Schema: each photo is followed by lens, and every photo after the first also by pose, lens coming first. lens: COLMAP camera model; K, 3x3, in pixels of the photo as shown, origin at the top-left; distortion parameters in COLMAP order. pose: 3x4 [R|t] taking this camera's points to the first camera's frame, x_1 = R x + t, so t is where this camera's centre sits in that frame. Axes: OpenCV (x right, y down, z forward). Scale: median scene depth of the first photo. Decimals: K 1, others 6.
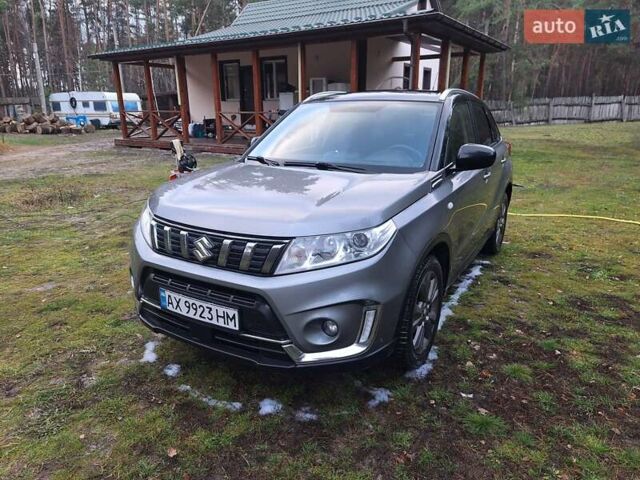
lens RADIAL K [[447.5, 0, 331.9], [0, 447.5, 243.0], [0, 0, 1]] dist [0.051888, -0.044657]
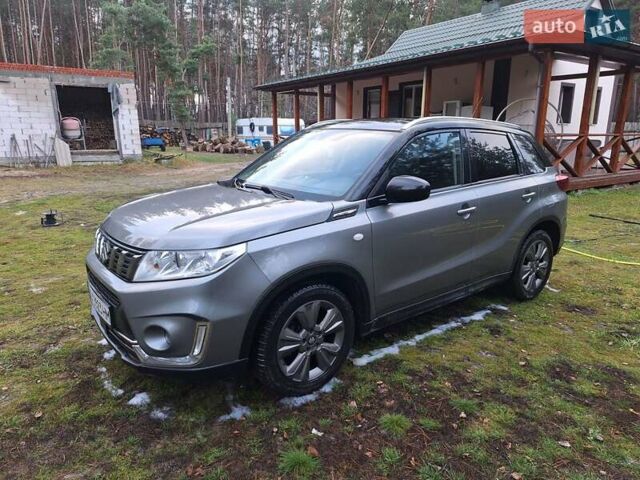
lens RADIAL K [[447.5, 0, 330.9], [0, 447.5, 249.8], [0, 0, 1]] dist [0.051888, -0.044657]
pose [[0.930500, 0.100070, -0.352358, 0.451235], [-0.112019, 0.993613, -0.013630, -0.029342], [0.348744, 0.052153, 0.935766, 0.064786]]
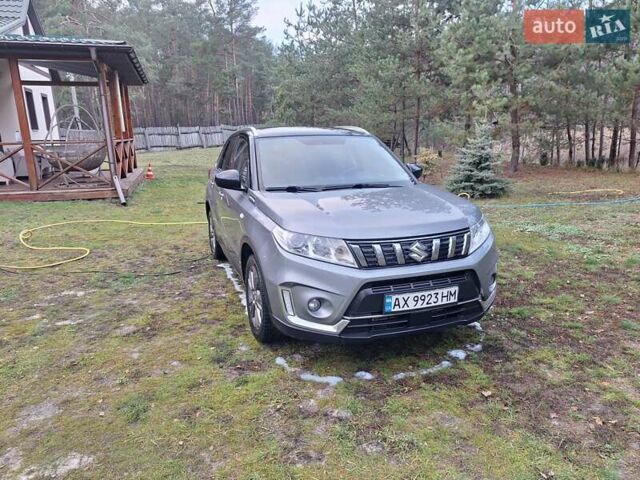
lens RADIAL K [[447.5, 0, 315.4], [0, 447.5, 247.1], [0, 0, 1]] dist [0.051888, -0.044657]
pose [[0.632083, -0.197296, 0.749363, -0.948870], [0.234017, 0.970494, 0.058124, -0.094393], [-0.738720, 0.138624, 0.659603, 0.249177]]
